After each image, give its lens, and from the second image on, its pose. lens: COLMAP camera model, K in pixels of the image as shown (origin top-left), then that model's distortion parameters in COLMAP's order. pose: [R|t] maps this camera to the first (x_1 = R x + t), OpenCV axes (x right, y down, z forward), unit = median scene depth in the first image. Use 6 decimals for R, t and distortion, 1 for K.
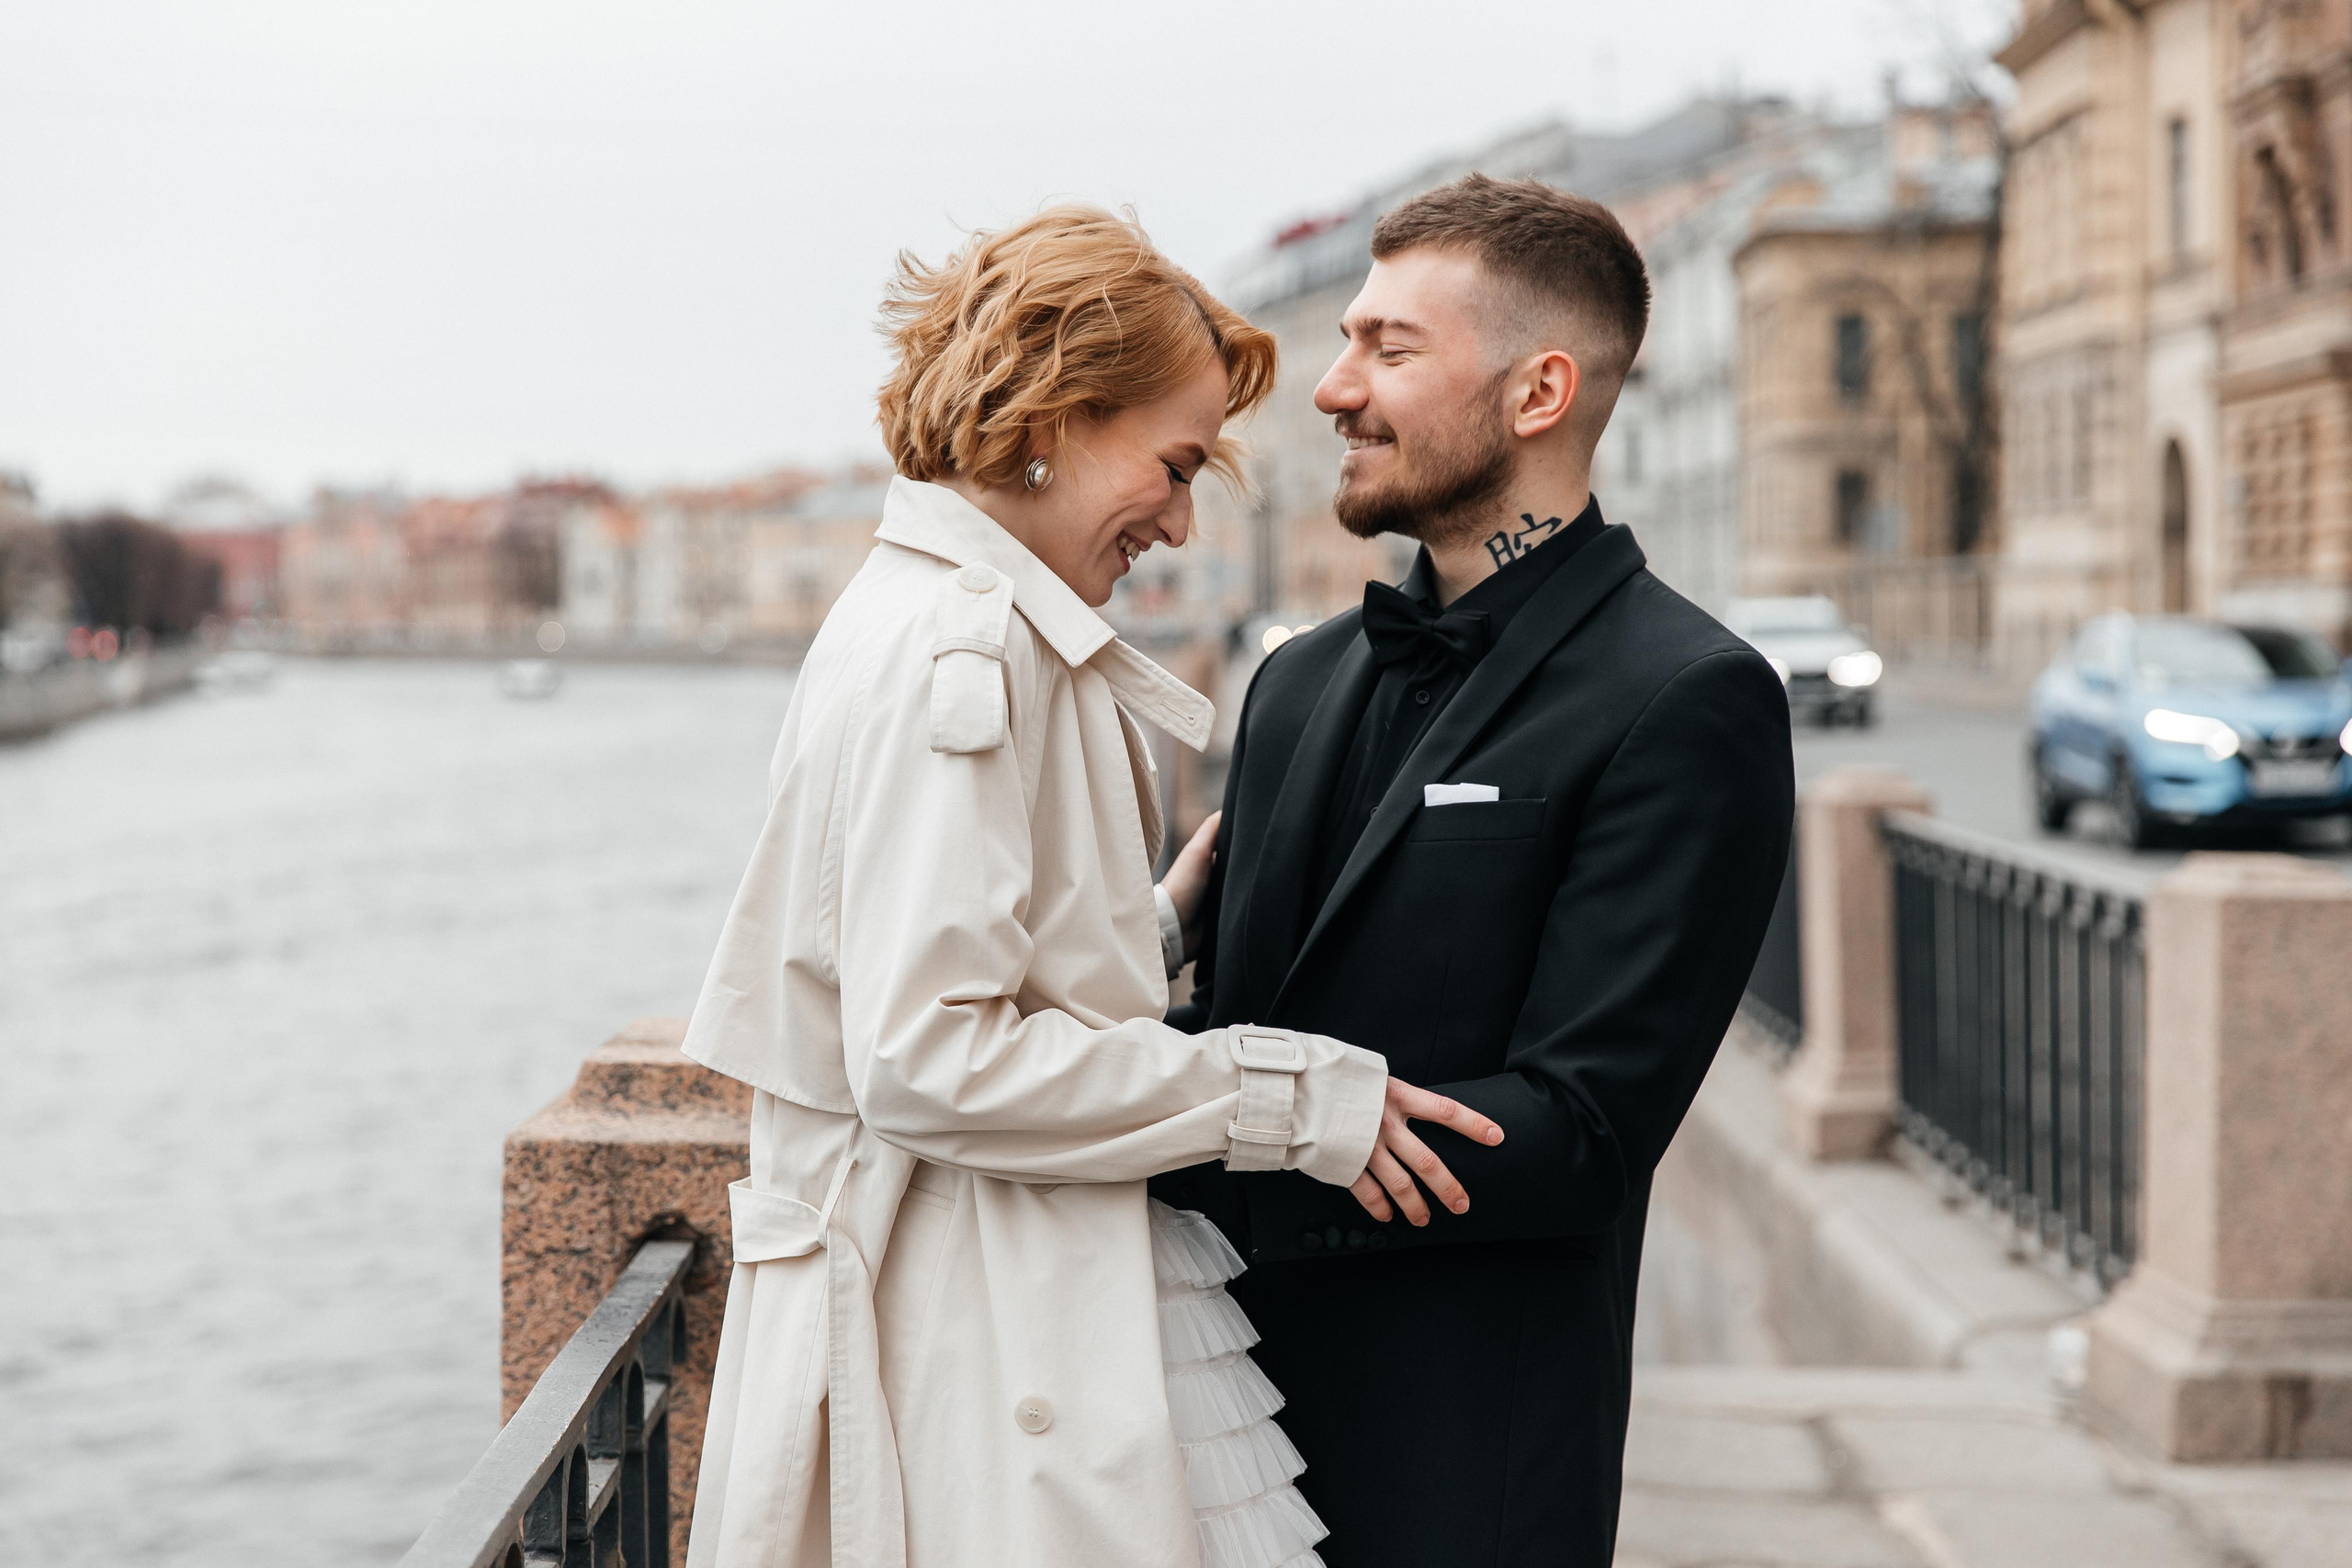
lens RADIAL K [[4042.4, 0, 1176.0], [0, 4042.4, 784.0], [0, 0, 1]] dist [0.020418, -0.209887]
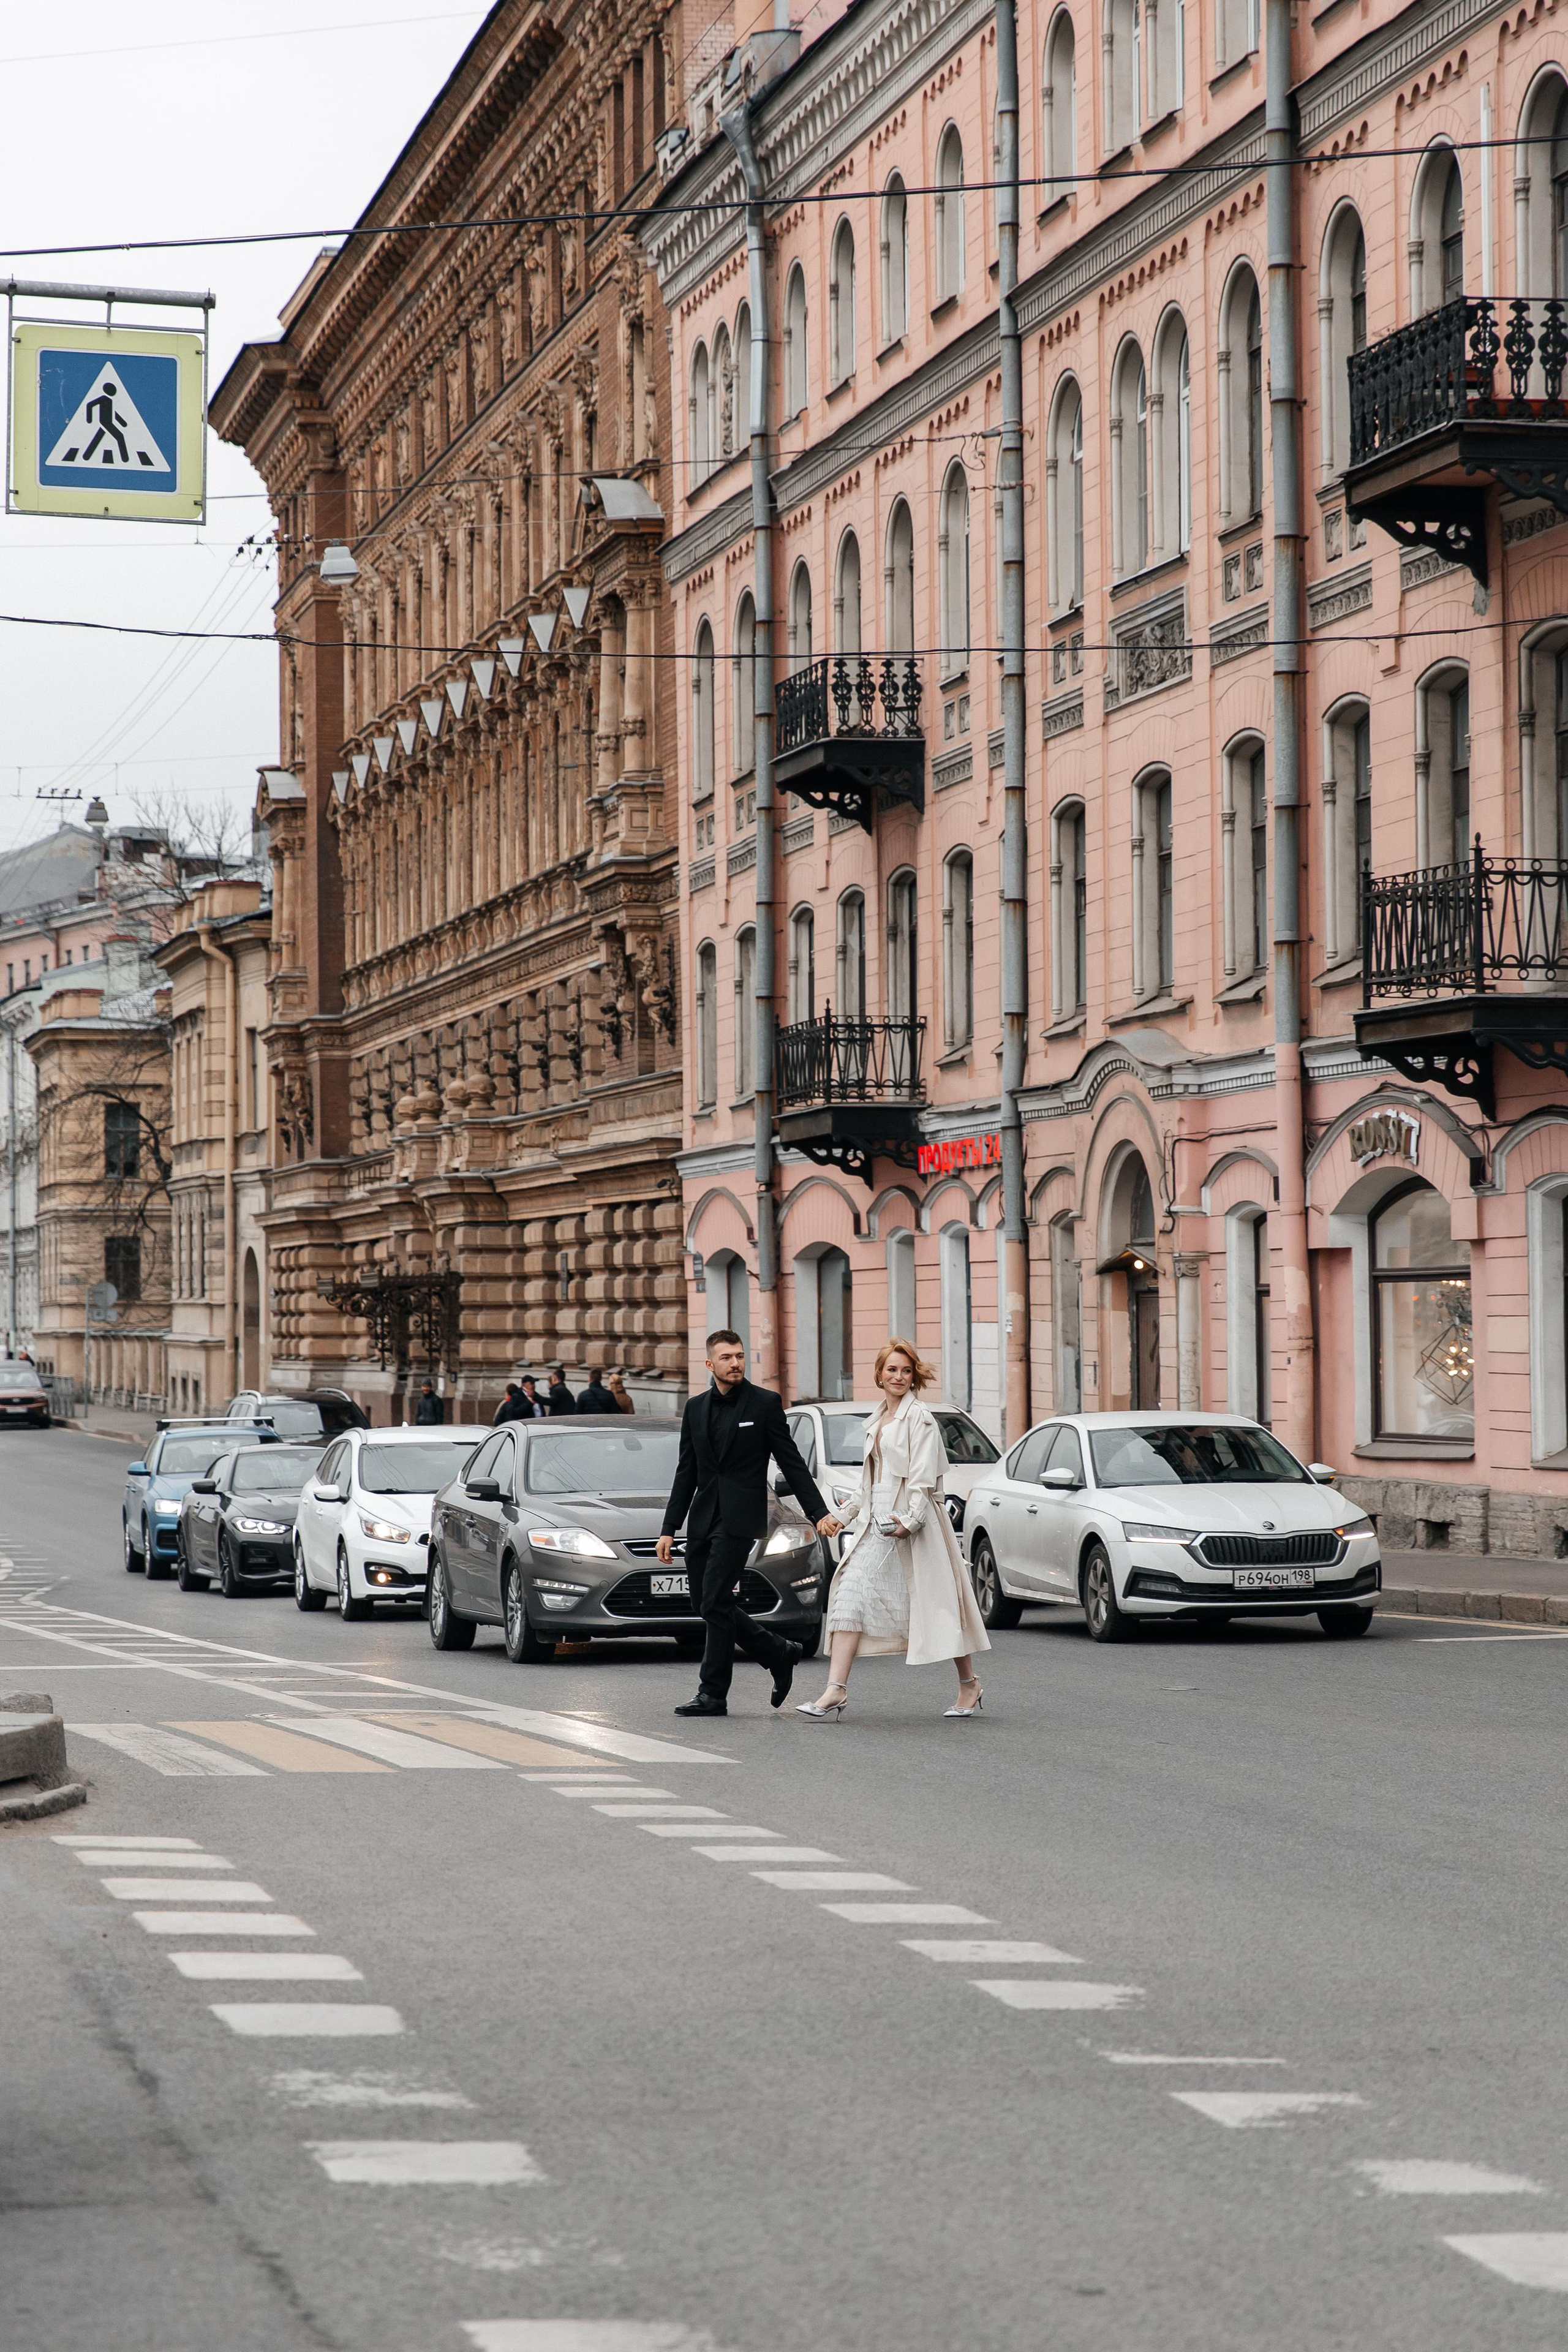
lens RADIAL K [[5124.8, 0, 784.0], [0, 5124.8, 1176.0], [0, 0, 1]] dist [0.064005, 0.128278]
pose [[0.971123, 0.009788, 0.238377, -0.007741], [0.006972, 0.997567, -0.069366, 0.077423], [-0.238476, 0.069025, 0.968692, -4.567599]]
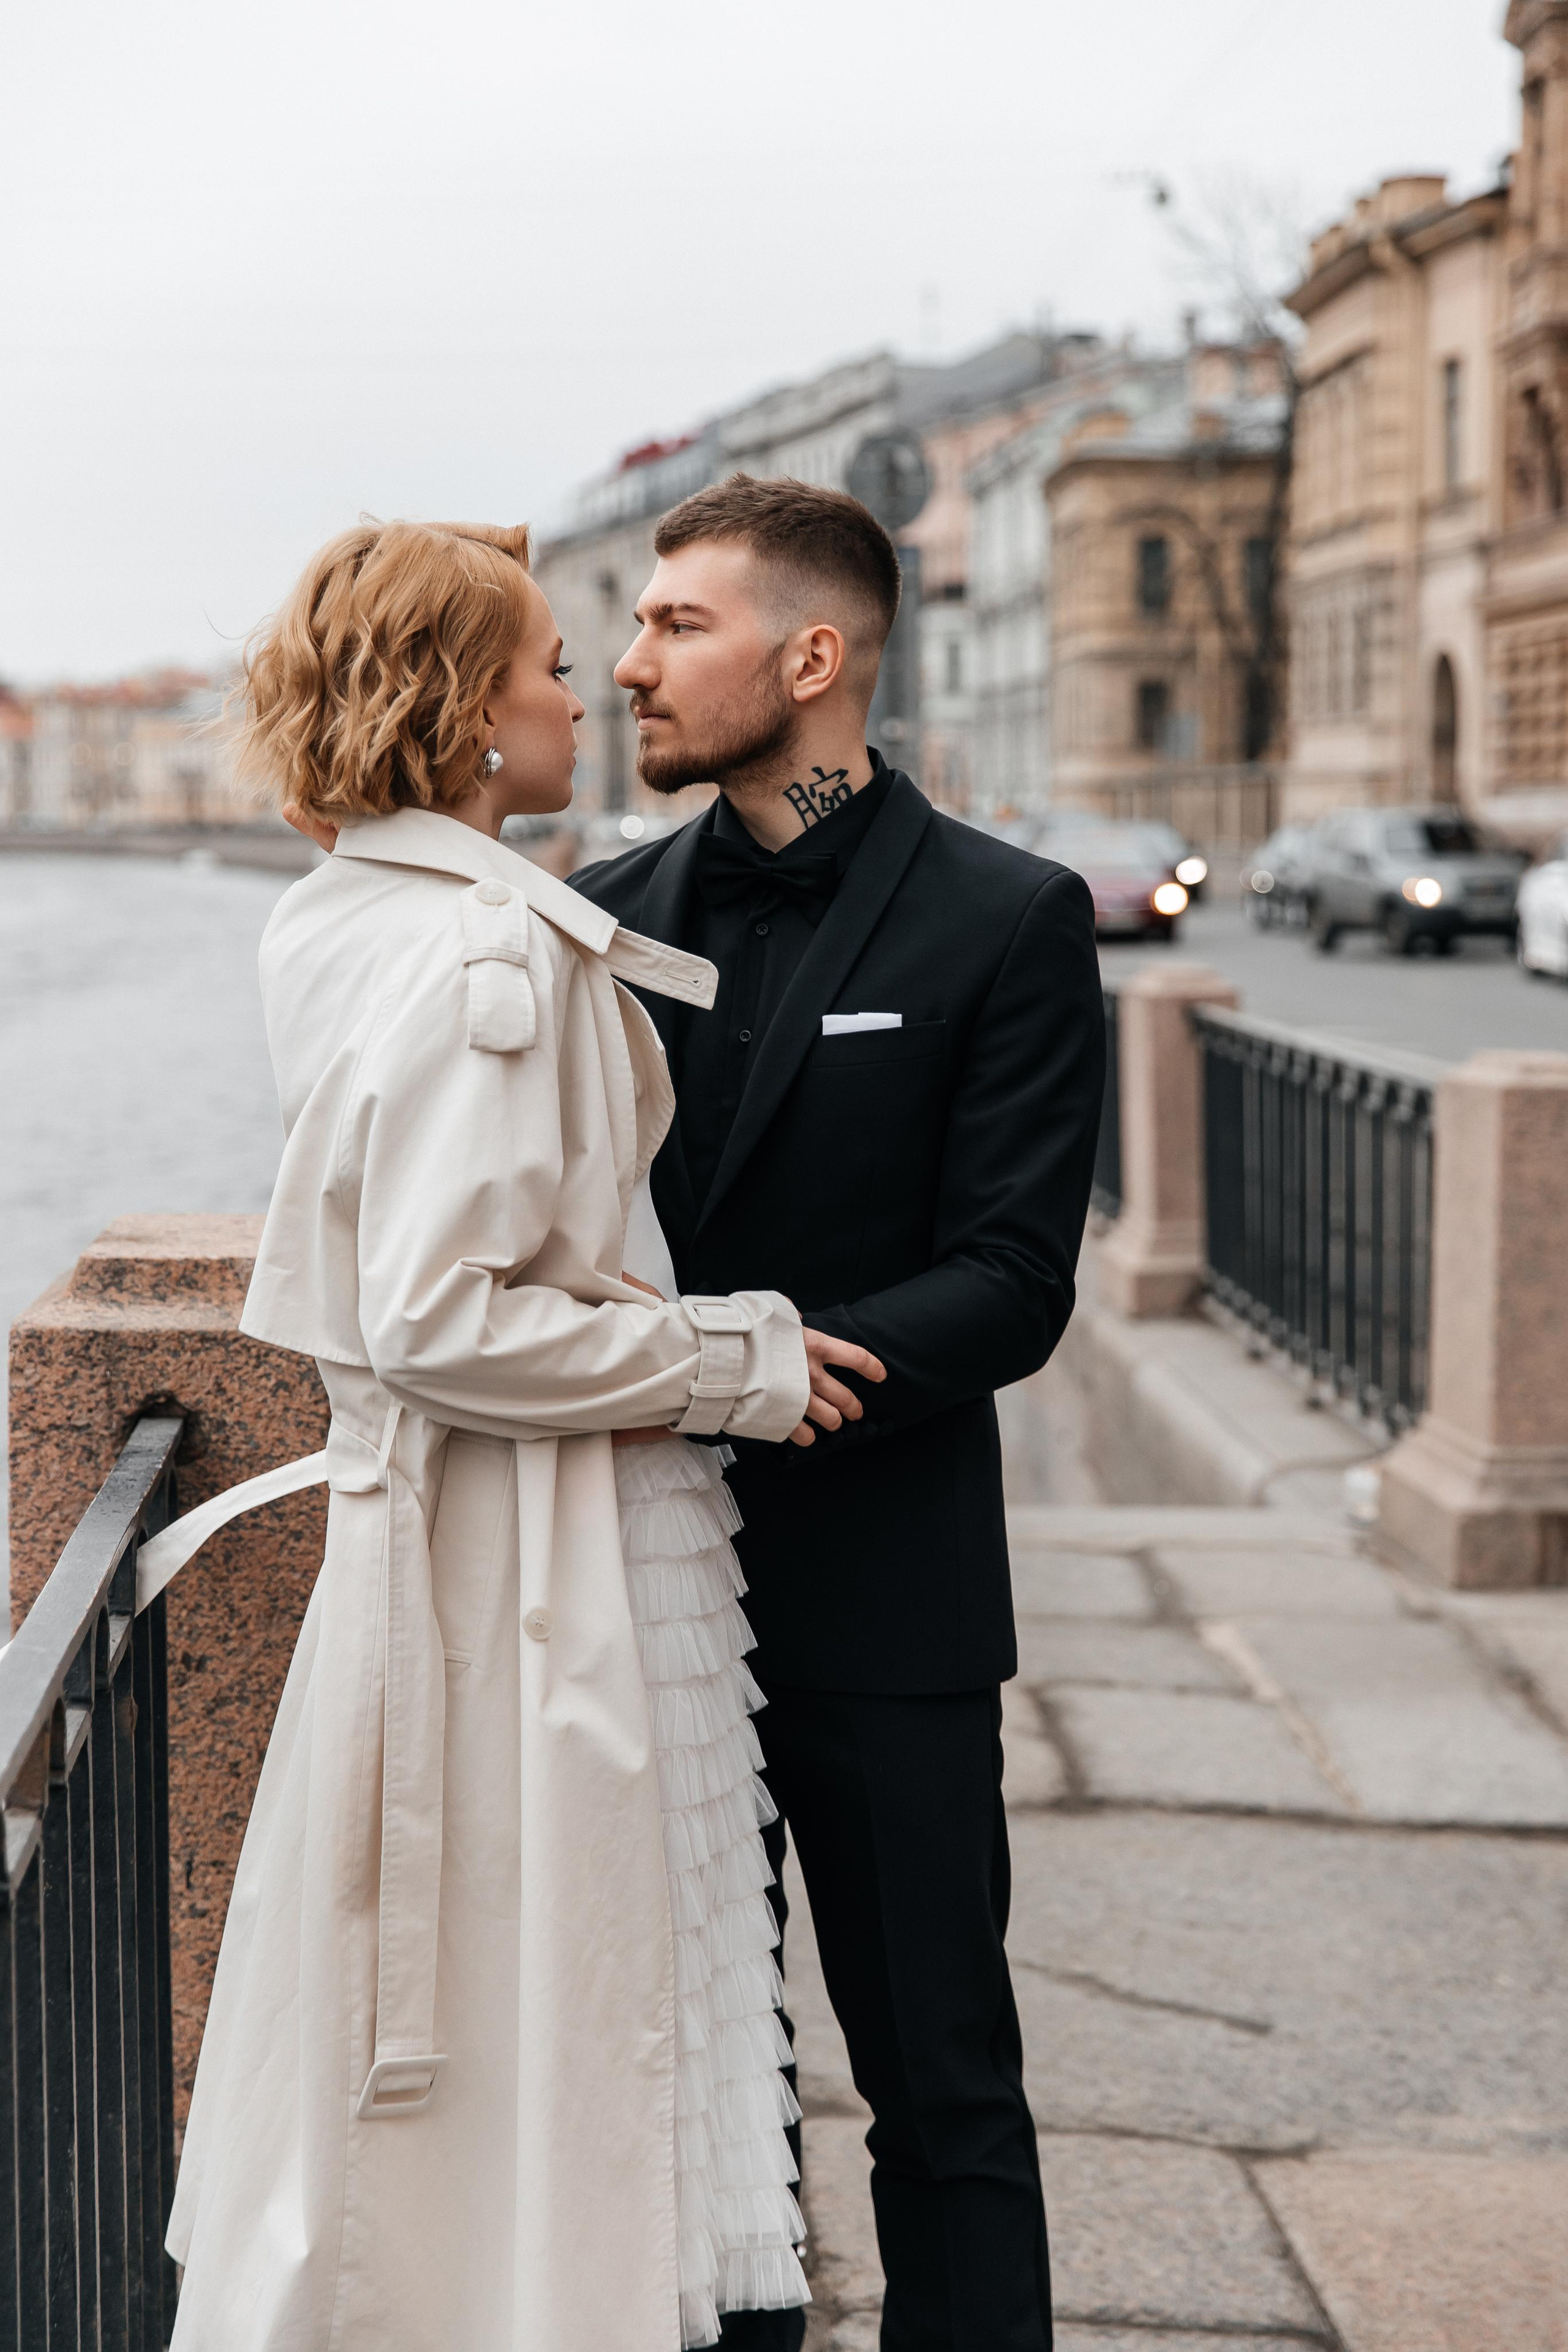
lens RADIAL K [[3699.2, 0, 784.0], [0, 3699.2, 1176.0], [0, 0, 1]] dist [0.020706, 0.087529]
pose [[0.997716, -0.001503, 0.067535, -0.006560], [-0.002335, 0.998388, 0.056718, -0.003543], [-0.067511, -0.056746, 0.996103, -0.007859]]
